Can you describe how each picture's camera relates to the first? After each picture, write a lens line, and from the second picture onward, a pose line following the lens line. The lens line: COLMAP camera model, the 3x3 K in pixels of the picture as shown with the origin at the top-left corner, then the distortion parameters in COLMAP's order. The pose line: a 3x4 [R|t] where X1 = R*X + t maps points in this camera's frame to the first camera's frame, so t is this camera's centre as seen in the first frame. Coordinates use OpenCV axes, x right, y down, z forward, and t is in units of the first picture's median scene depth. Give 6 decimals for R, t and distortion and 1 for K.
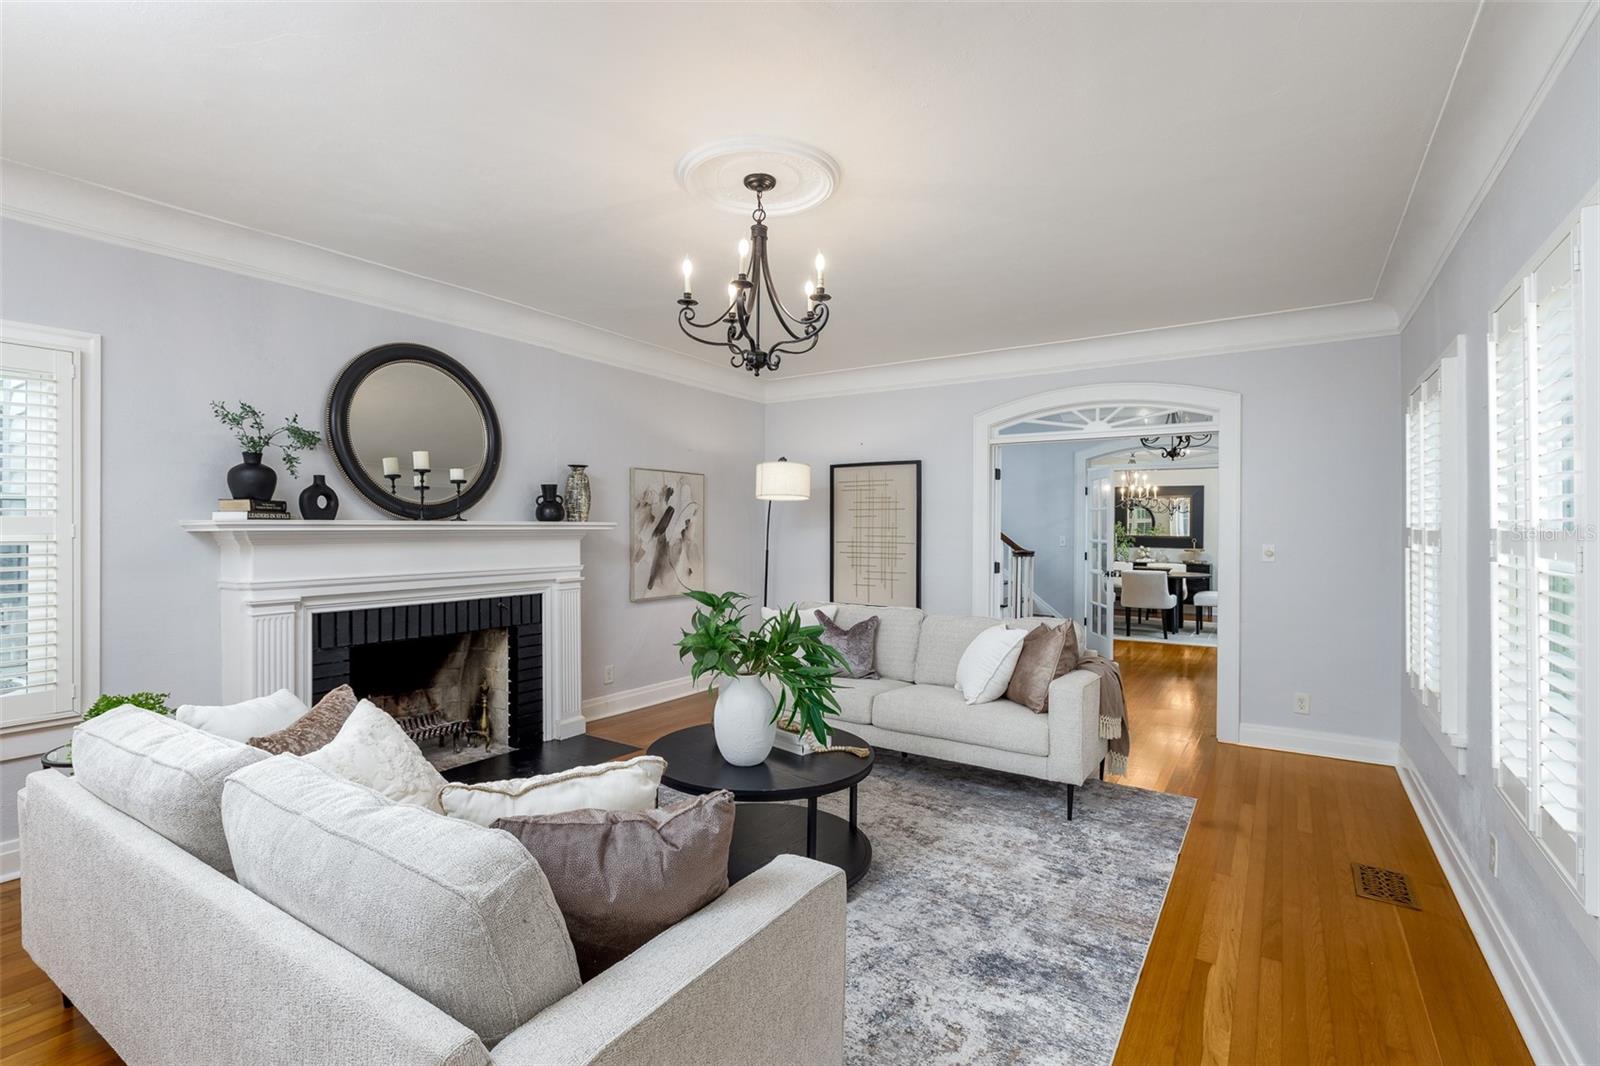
lens RADIAL K [[674.5, 0, 800.0], [0, 674.5, 533.0], [0, 0, 1]] dist [0.000655, 0.000029]
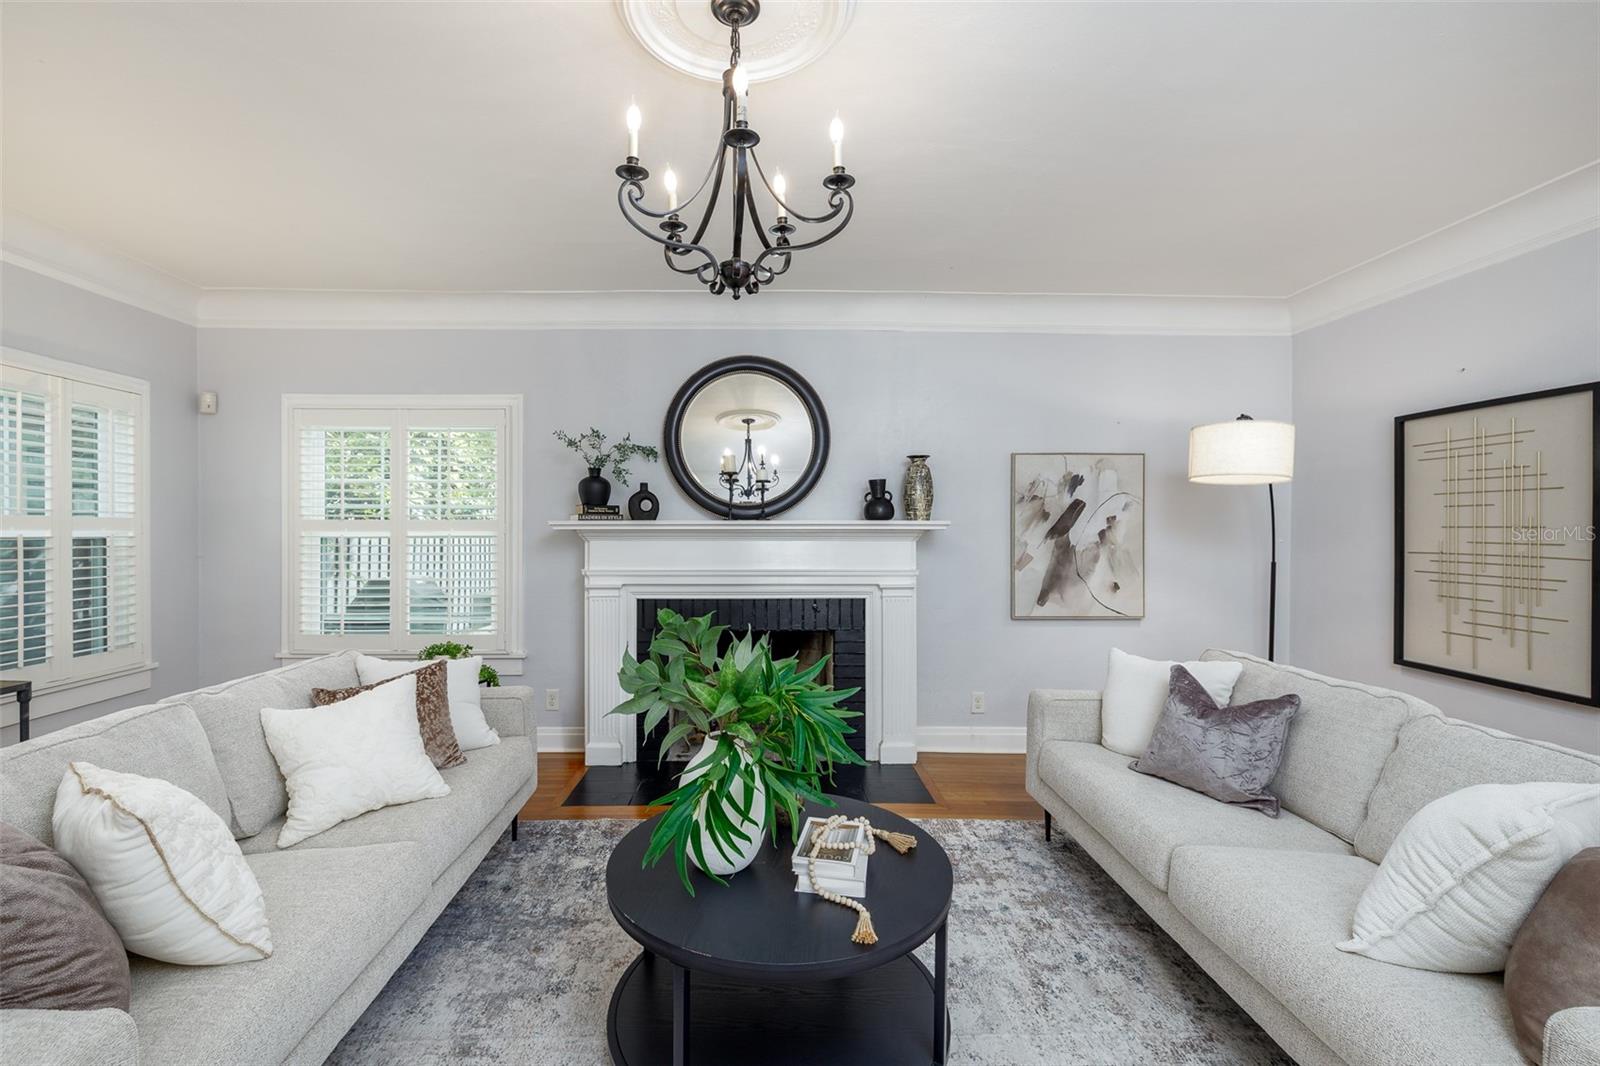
lens RADIAL K [[670.9, 0, 792.6], [0, 670.9, 531.2], [0, 0, 1]] dist [0.002100, -0.000021]
pose [[0.598087, 0.002824, -0.801426, 0.284198], [-0.006770, 0.999976, -0.001530, -0.000295], [0.801402, 0.006341, 0.598092, 0.362776]]
